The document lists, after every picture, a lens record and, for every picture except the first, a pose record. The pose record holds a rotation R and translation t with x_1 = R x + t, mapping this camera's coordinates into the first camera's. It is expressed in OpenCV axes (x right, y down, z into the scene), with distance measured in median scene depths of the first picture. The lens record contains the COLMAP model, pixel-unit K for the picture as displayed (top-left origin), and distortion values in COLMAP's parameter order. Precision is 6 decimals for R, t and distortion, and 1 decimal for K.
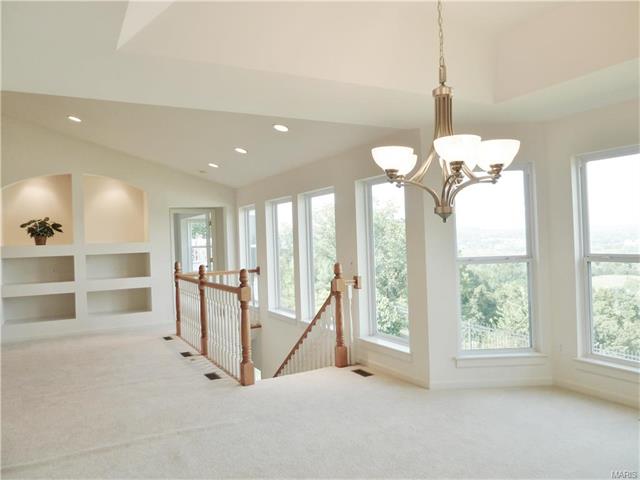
lens RADIAL K [[479.4, 0, 320.0], [0, 479.4, 240.0], [0, 0, 1]] dist [-0.038402, 0.011029]
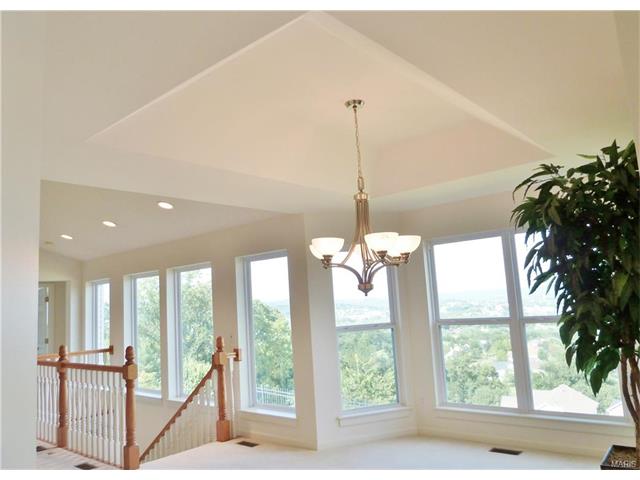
lens RADIAL K [[499.2, 0, 320.0], [0, 499.2, 240.0], [0, 0, 1]] dist [-0.030399, 0.006991]
pose [[0.937262, 0.024531, 0.347763, -0.134175], [0.026693, 0.989544, -0.141742, 0.000334], [-0.347604, 0.142132, 0.926806, -0.092180]]
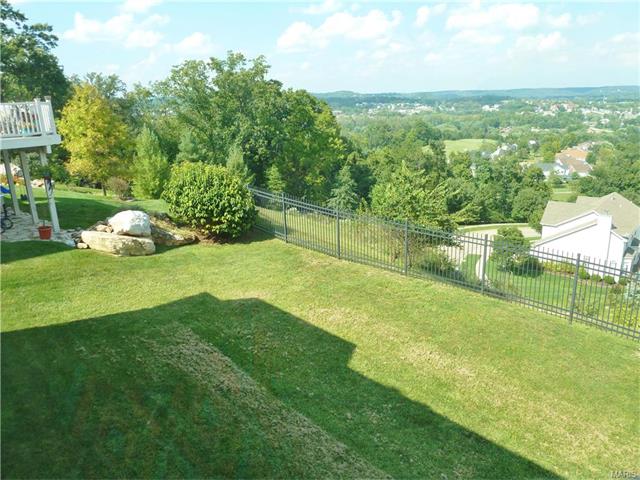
lens RADIAL K [[474.5, 0, 319.2], [0, 474.5, 237.6], [0, 0, 1]] dist [-0.038326, 0.007164]
pose [[0.968563, -0.063988, 0.240396, 0.364125], [-0.003685, 0.962556, 0.271058, -0.007709], [-0.248739, -0.263423, 0.932061, 1.000165]]
